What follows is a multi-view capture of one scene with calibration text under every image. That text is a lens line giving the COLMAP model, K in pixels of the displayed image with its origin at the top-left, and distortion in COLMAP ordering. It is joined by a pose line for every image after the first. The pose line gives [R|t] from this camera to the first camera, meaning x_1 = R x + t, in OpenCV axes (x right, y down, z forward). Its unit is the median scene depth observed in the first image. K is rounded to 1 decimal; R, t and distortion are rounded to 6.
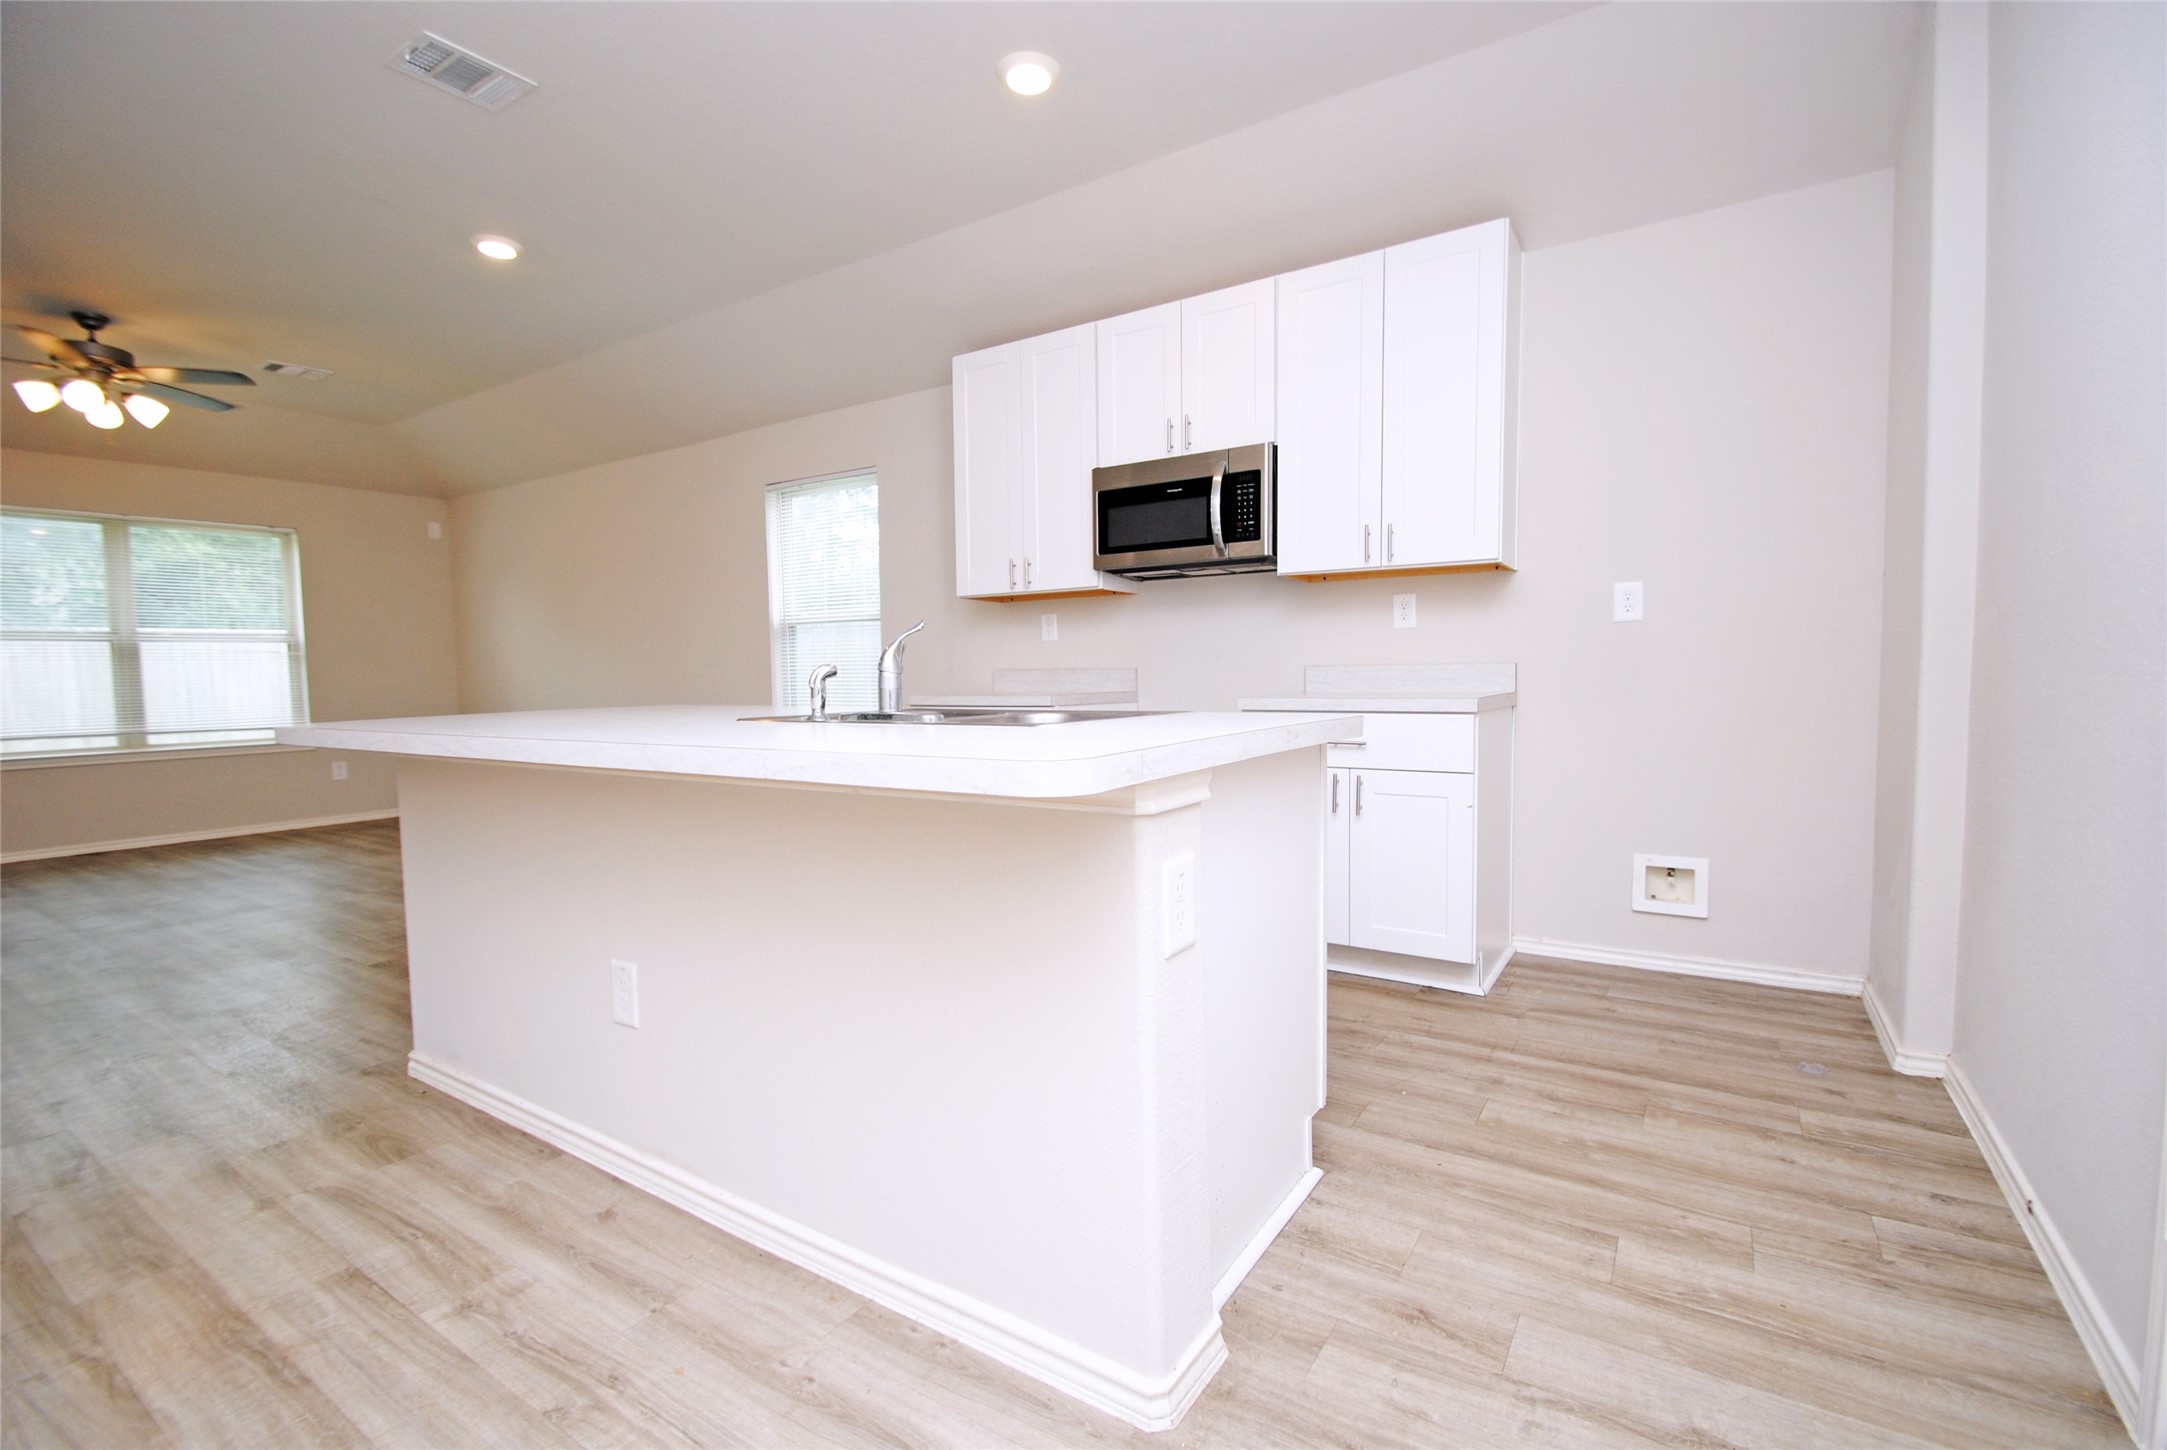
lens RADIAL K [[951.0, 0, 1098.6], [0, 951.0, 732.5], [0, 0, 1]] dist [0.018070, -0.017456]
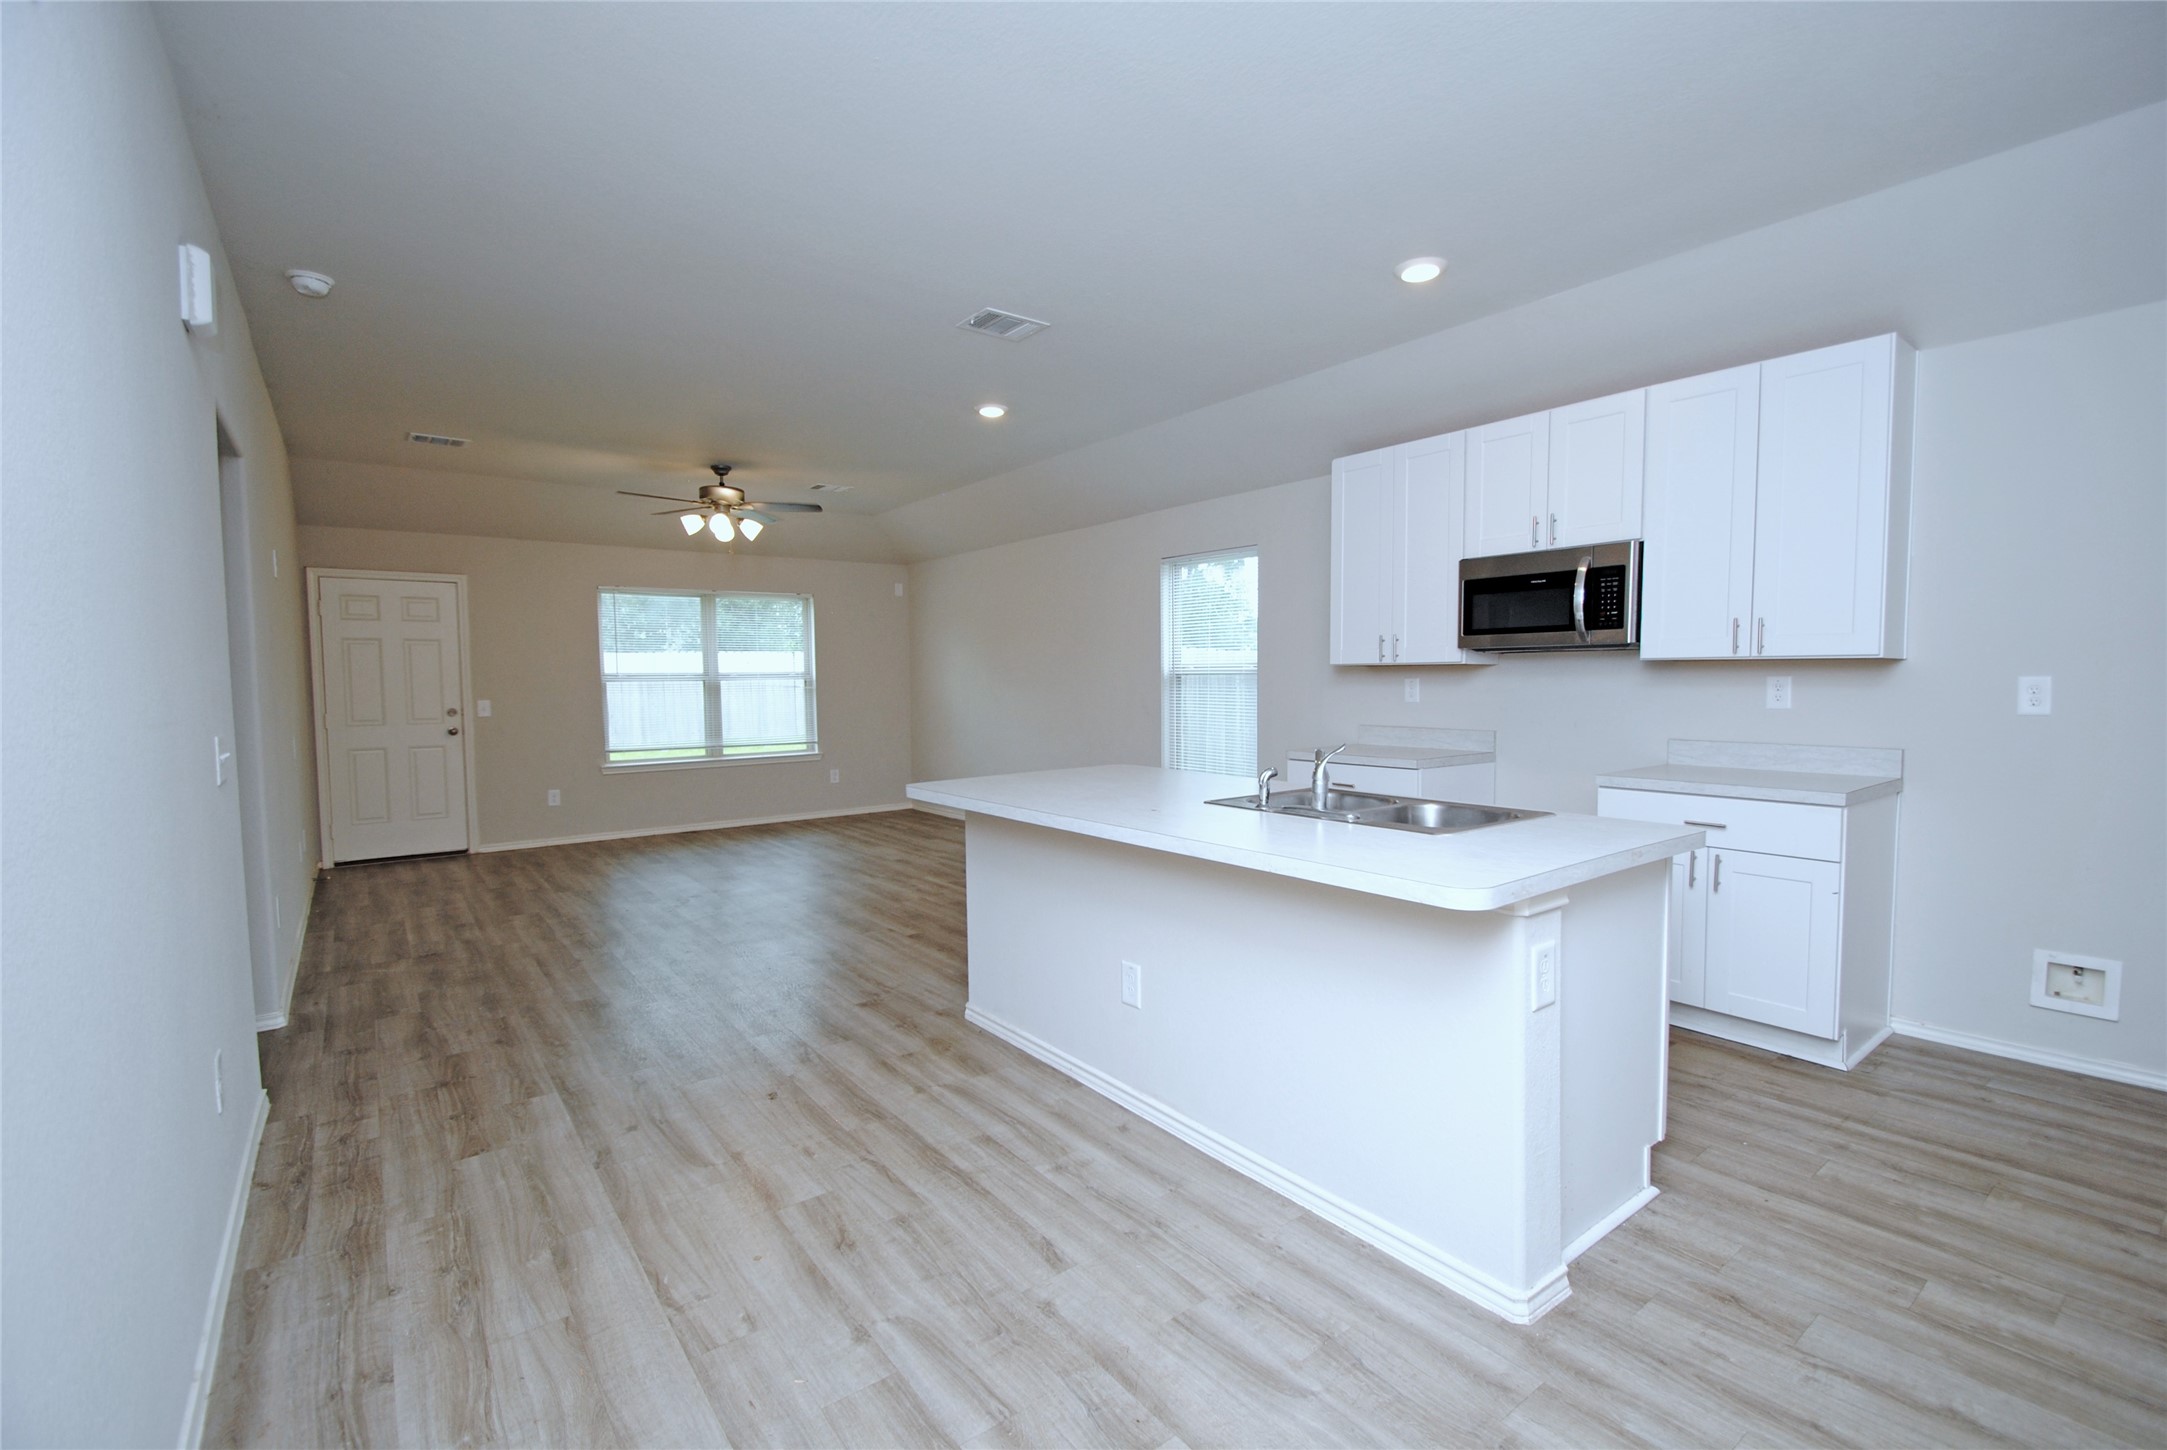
lens RADIAL K [[951.0, 0, 1098.6], [0, 951.0, 732.5], [0, 0, 1]] dist [0.018070, -0.017456]
pose [[0.942831, 0.026074, -0.332250, -0.036582], [-0.026252, 0.999648, 0.003954, -0.080076], [0.332236, 0.004994, 0.943183, -0.272202]]
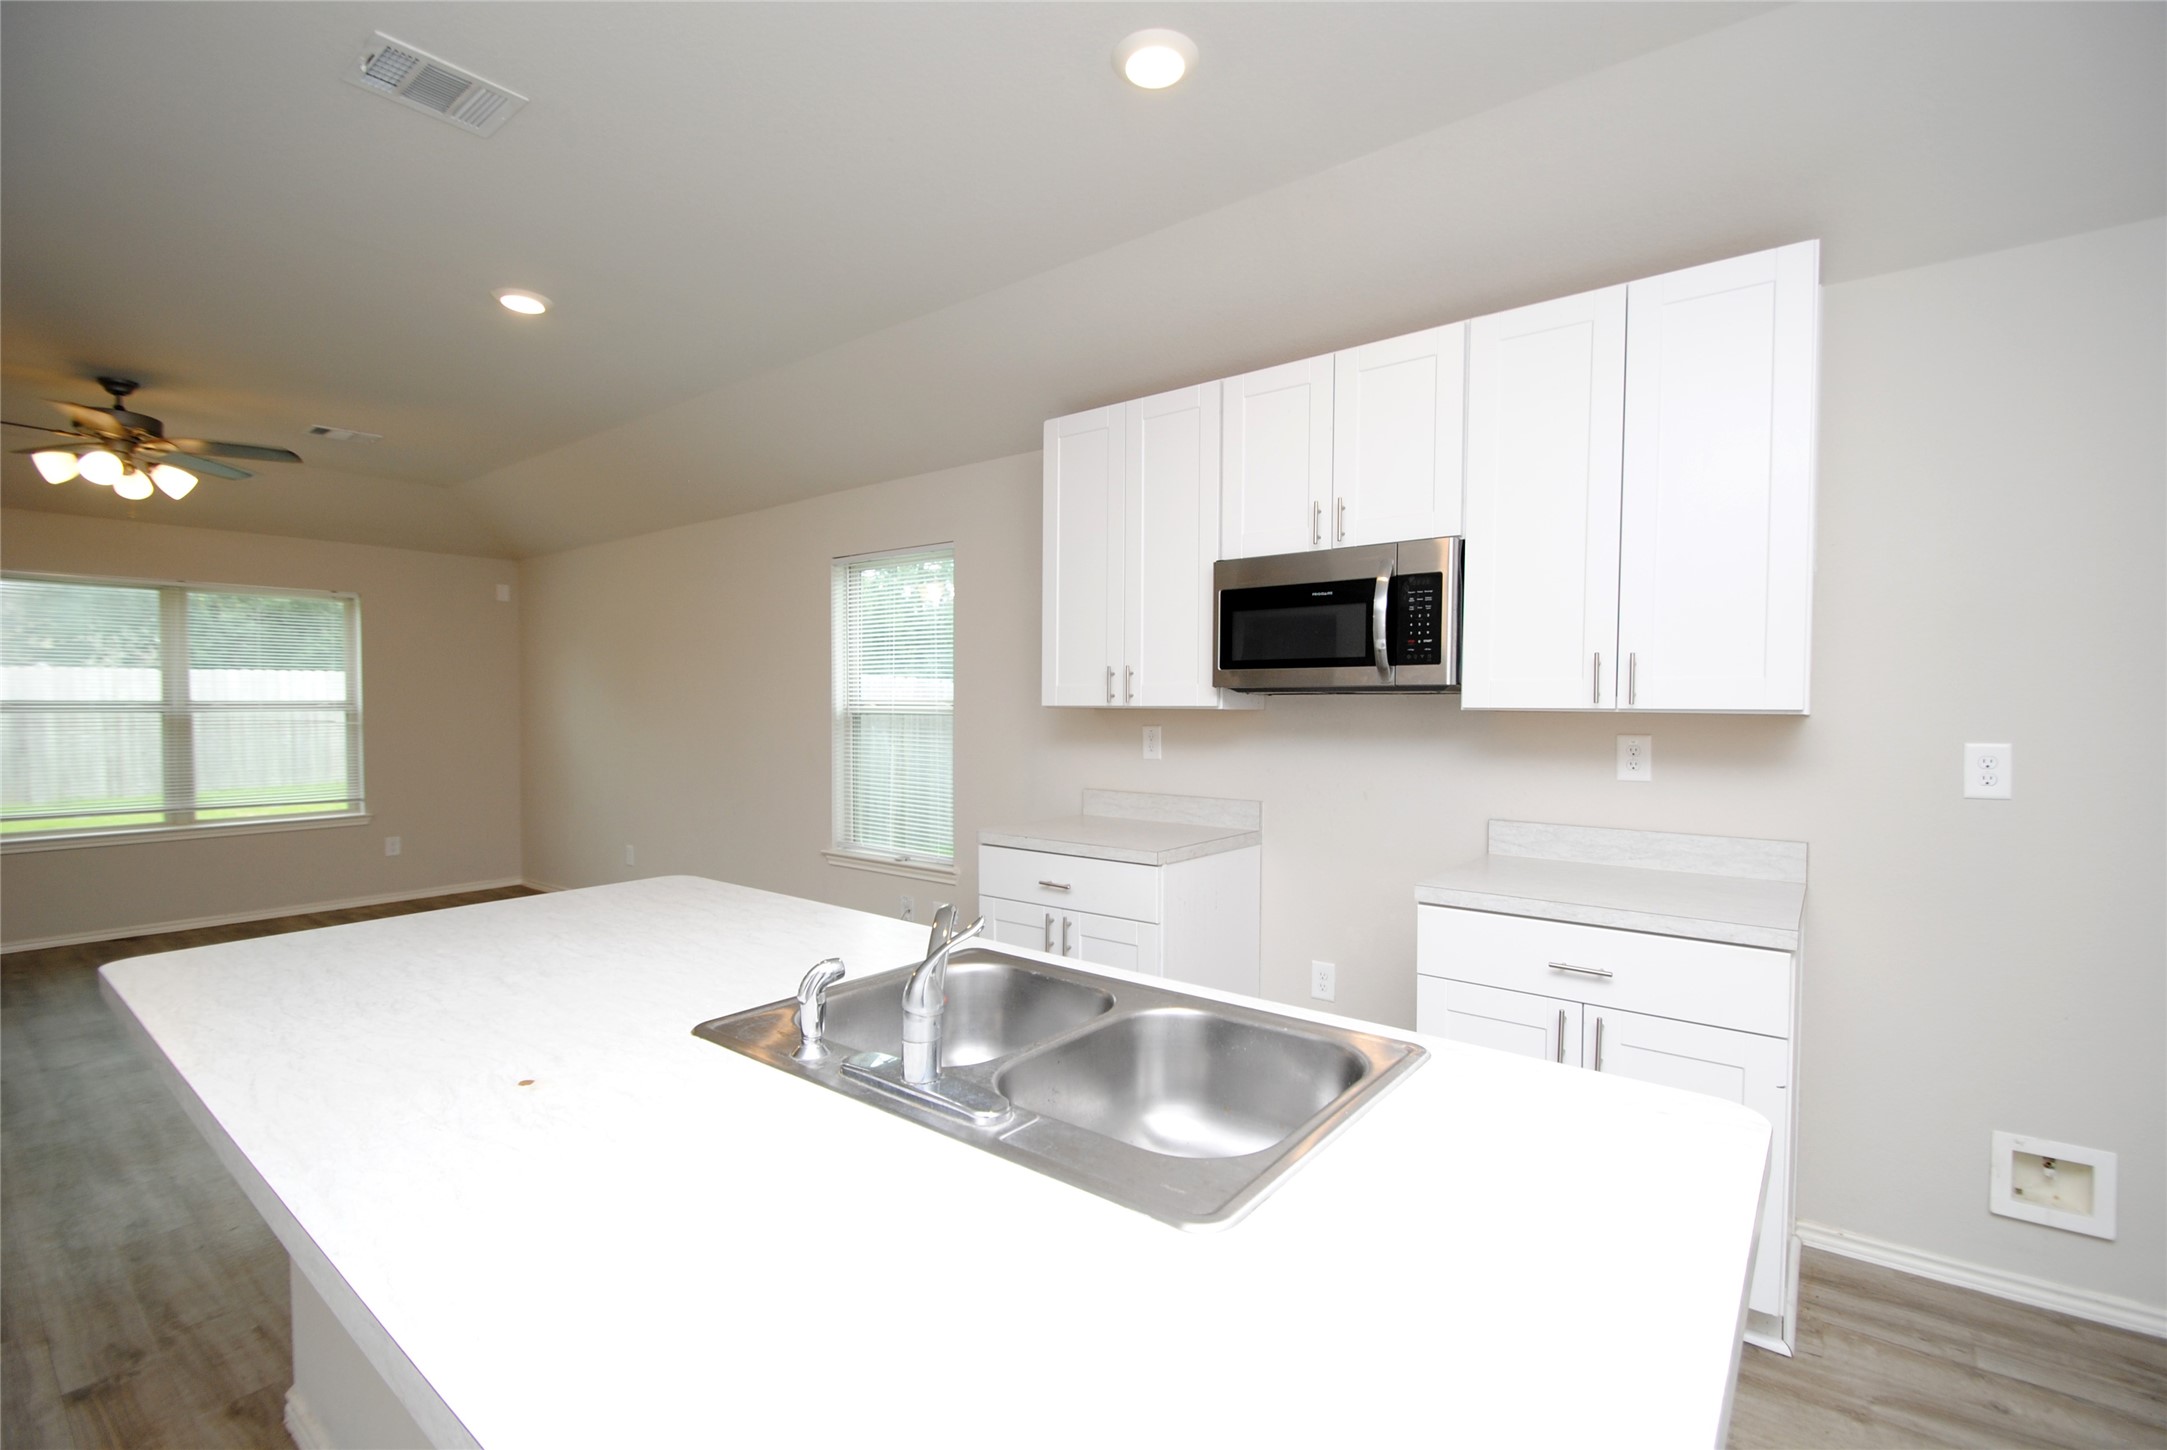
lens RADIAL K [[951.0, 0, 1098.6], [0, 951.0, 732.5], [0, 0, 1]] dist [0.018070, -0.017456]
pose [[0.996066, 0.020619, -0.086181, -0.038994], [-0.023562, 0.999169, -0.033270, -0.131723], [0.085423, 0.035170, 0.995724, 0.254245]]
